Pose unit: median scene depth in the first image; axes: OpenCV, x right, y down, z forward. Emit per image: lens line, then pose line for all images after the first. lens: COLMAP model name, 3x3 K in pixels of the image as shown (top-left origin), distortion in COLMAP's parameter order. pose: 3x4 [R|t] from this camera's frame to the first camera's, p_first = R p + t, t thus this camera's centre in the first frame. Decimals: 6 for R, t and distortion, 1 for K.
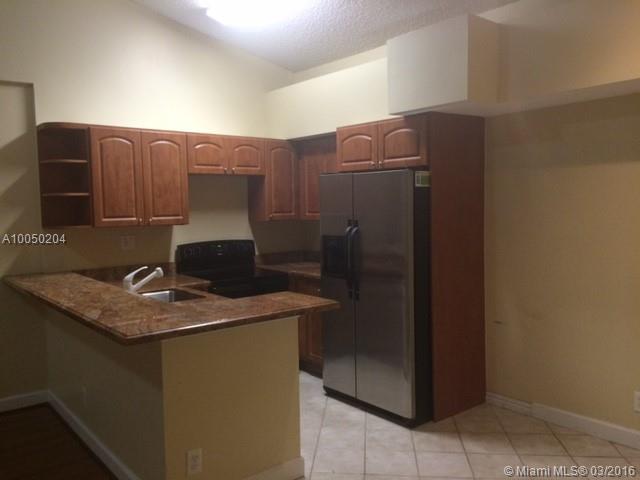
lens RADIAL K [[548.3, 0, 320.0], [0, 548.3, 240.0], [0, 0, 1]] dist [0.095329, -0.145917]
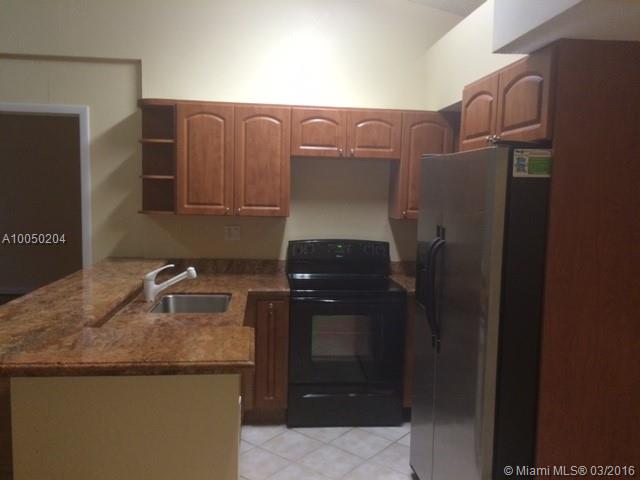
lens RADIAL K [[548.3, 0, 320.0], [0, 548.3, 240.0], [0, 0, 1]] dist [0.095329, -0.145917]
pose [[0.832041, 0.088174, -0.547662, 0.269364], [-0.077664, 0.996079, 0.042377, -0.034592], [0.549251, 0.007274, 0.835626, 0.349616]]
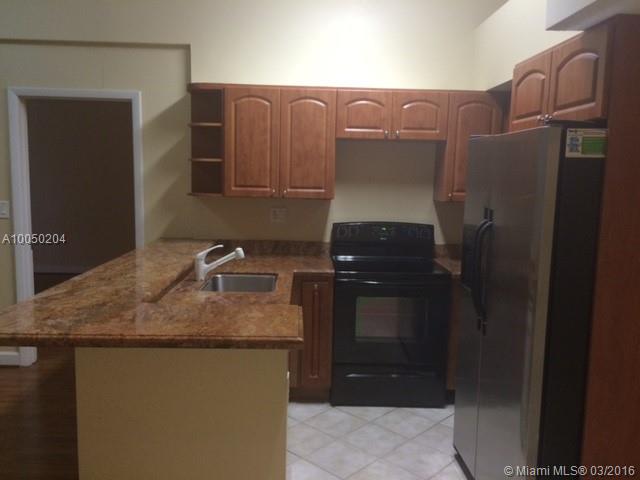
lens RADIAL K [[548.3, 0, 320.0], [0, 548.3, 240.0], [0, 0, 1]] dist [0.095329, -0.145917]
pose [[0.788213, 0.110357, -0.605427, 0.269854], [-0.079191, 0.993799, 0.078050, -0.032302], [0.610286, -0.013576, 0.792065, 0.340568]]
